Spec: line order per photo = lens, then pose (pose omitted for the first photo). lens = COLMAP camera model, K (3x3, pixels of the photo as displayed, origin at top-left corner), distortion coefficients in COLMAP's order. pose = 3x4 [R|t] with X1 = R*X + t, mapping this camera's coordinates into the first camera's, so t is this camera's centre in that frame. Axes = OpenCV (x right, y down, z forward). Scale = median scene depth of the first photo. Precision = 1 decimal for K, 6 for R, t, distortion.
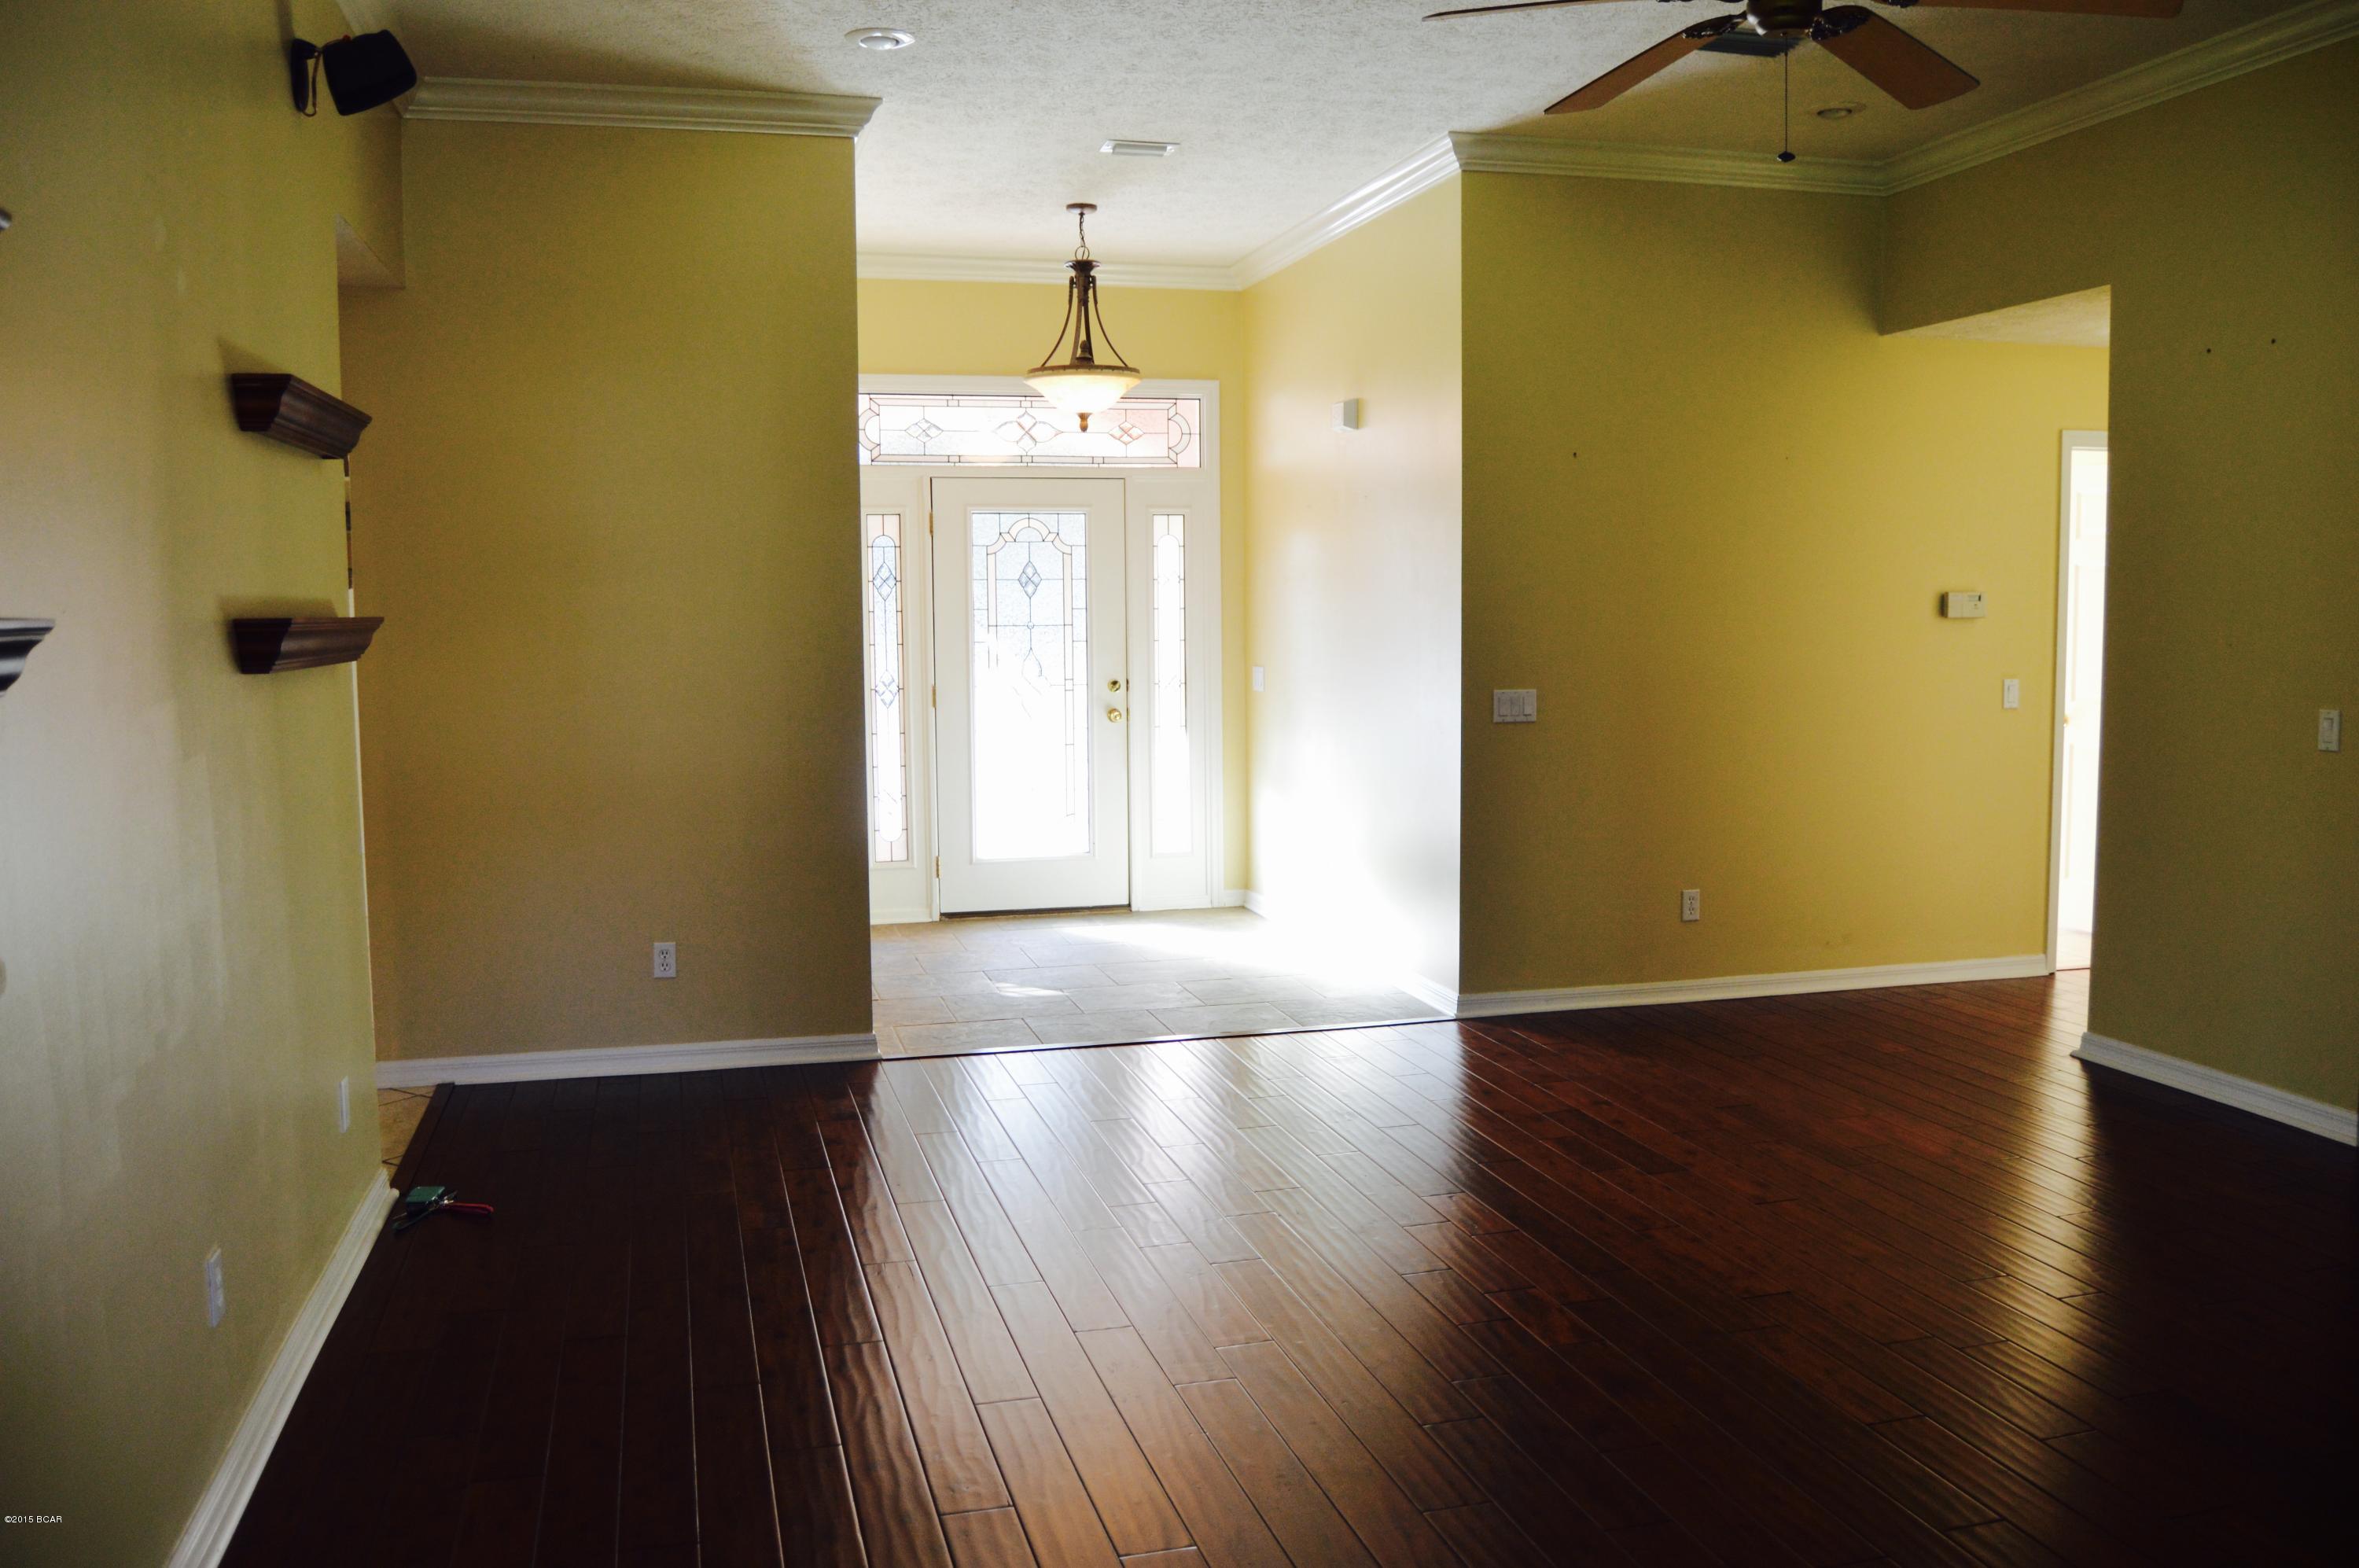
lens RADIAL K [[1874.3, 0, 1183.4], [0, 1874.3, 793.3], [0, 0, 1]] dist [-0.091938, 0.037258]
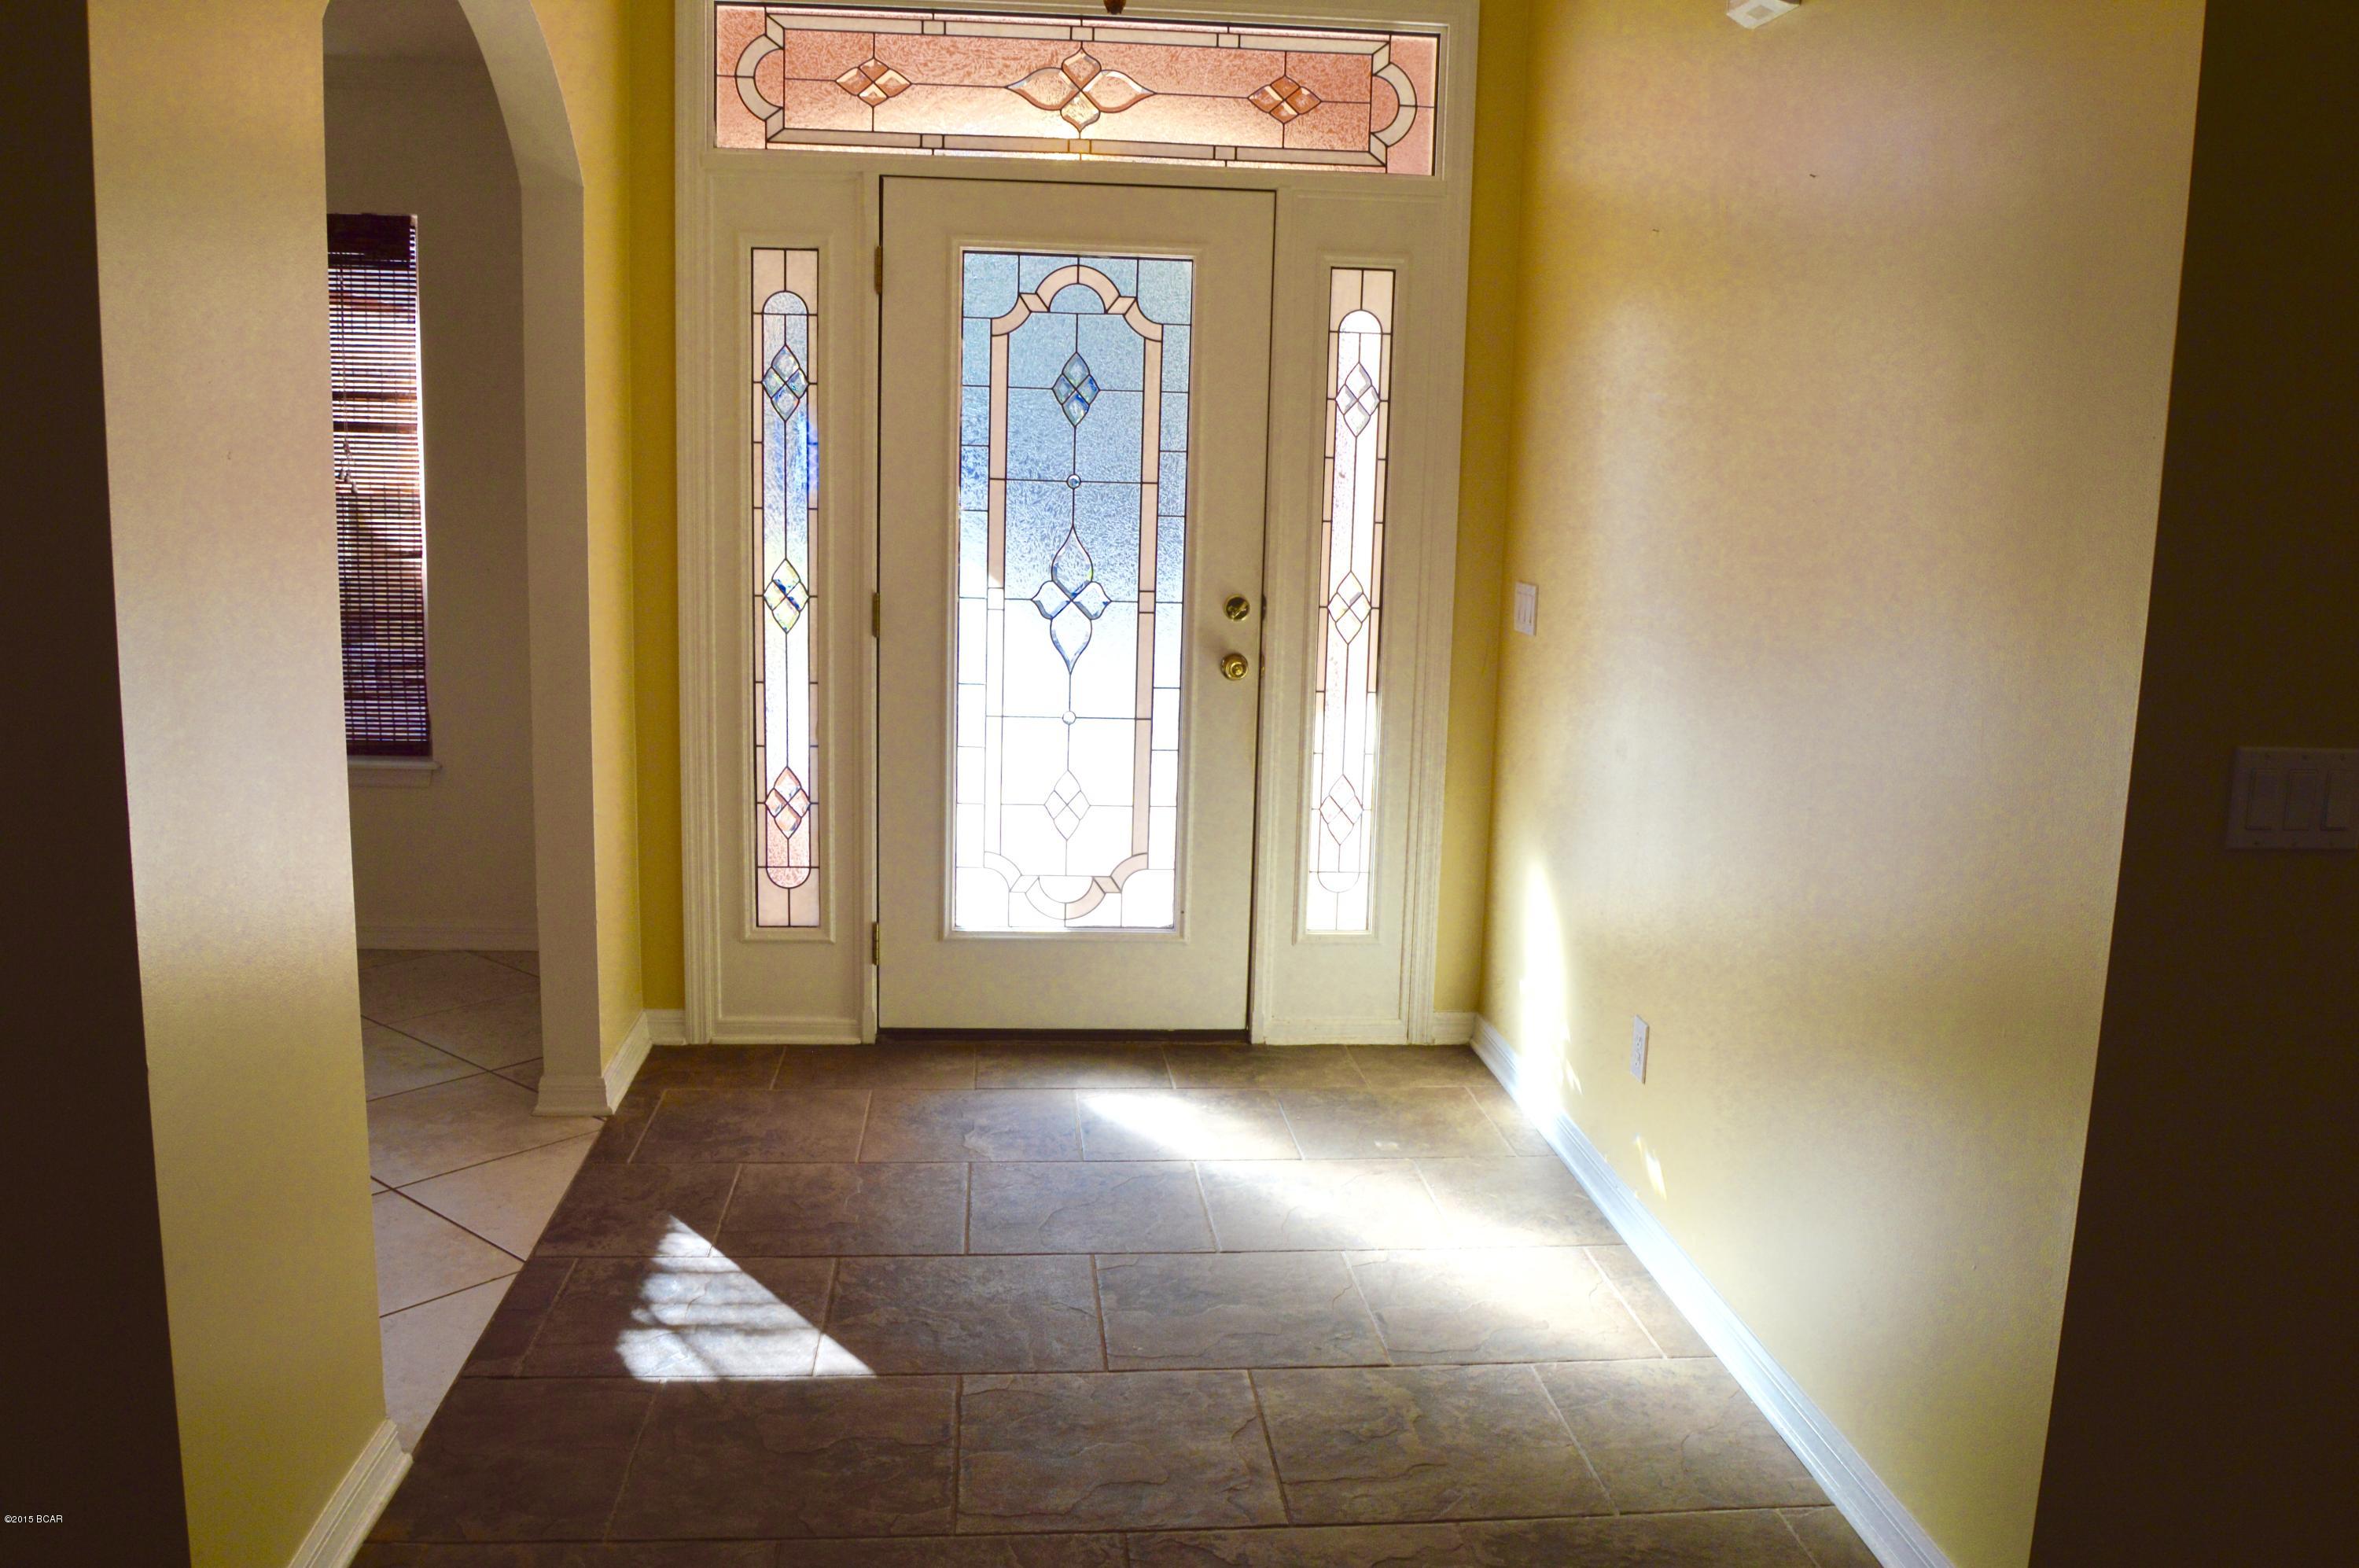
lens RADIAL K [[1874.3, 0, 1177.4], [0, 1874.3, 769.8], [0, 0, 1]] dist [-0.091938, 0.037258]
pose [[0.985880, 0.061684, -0.155676, 0.029070], [-0.051955, 0.996478, 0.065813, -0.046718], [0.159188, -0.056796, 0.985613, 0.504310]]
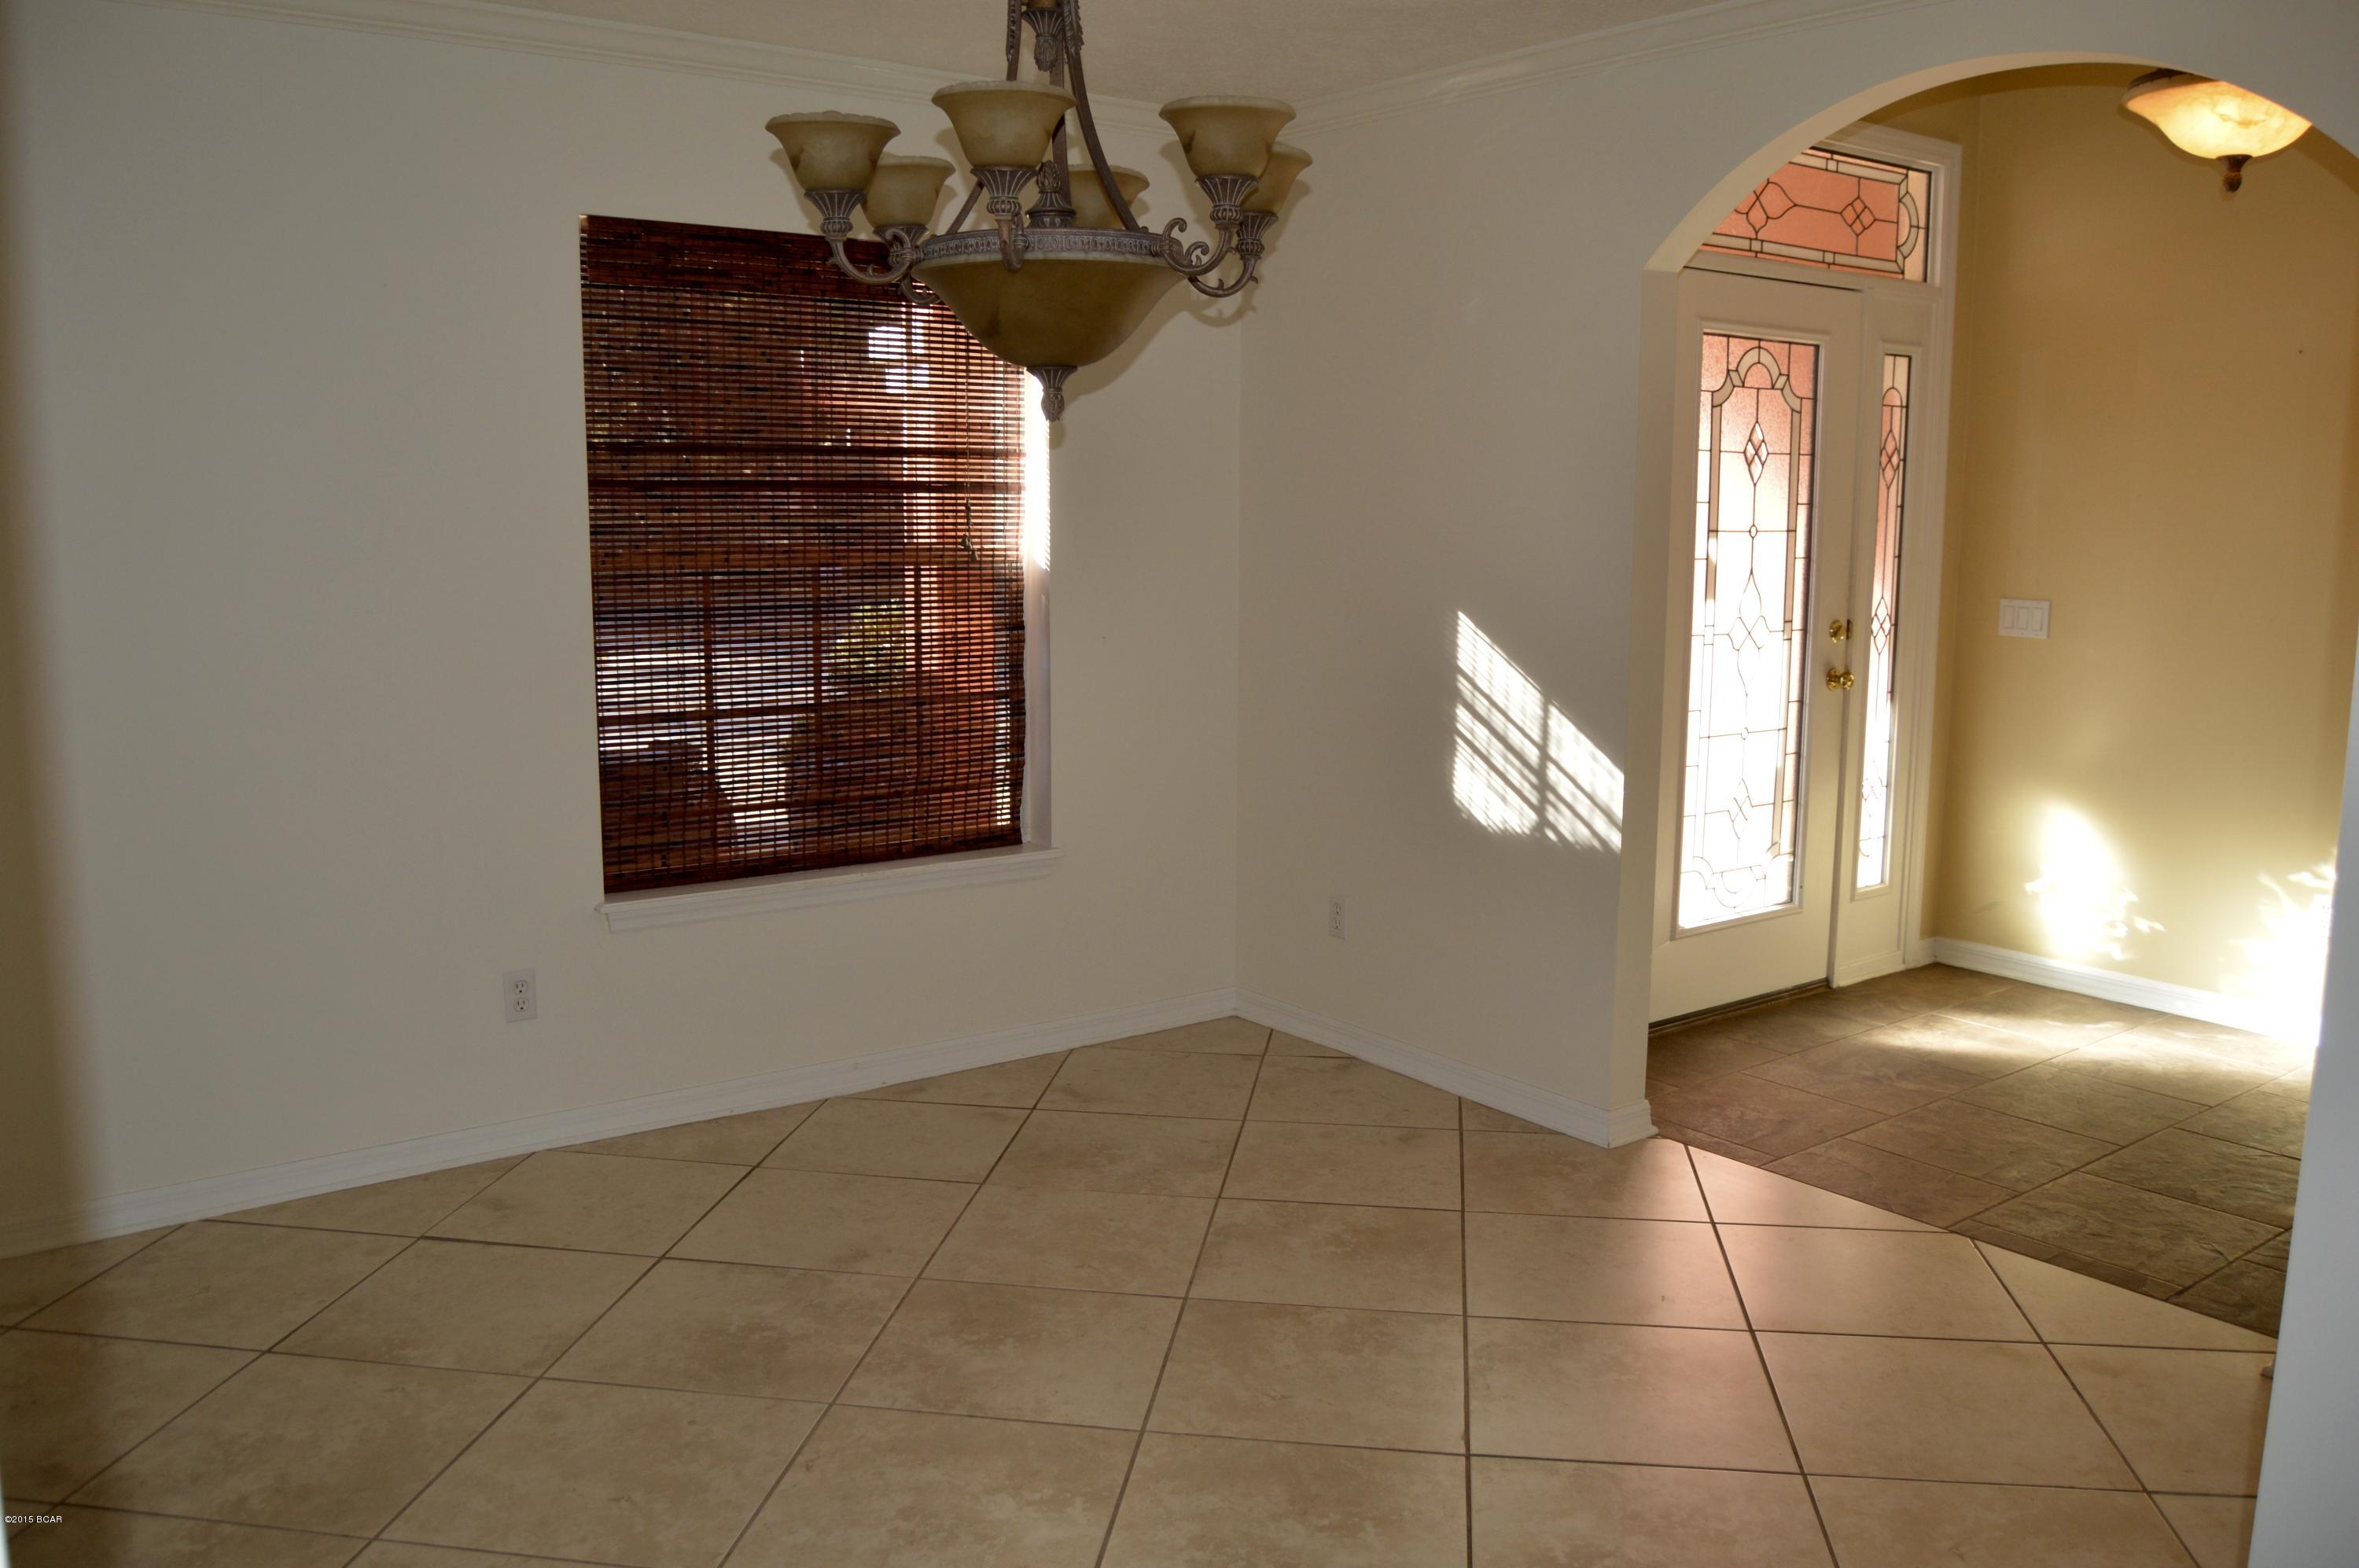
lens RADIAL K [[1874.3, 0, 1165.7], [0, 1874.3, 789.5], [0, 0, 1]] dist [-0.091938, 0.037258]
pose [[0.924141, -0.045459, 0.379336, -0.478719], [0.024287, 0.997878, 0.060415, -0.048180], [-0.381278, -0.046619, 0.923284, 0.527634]]
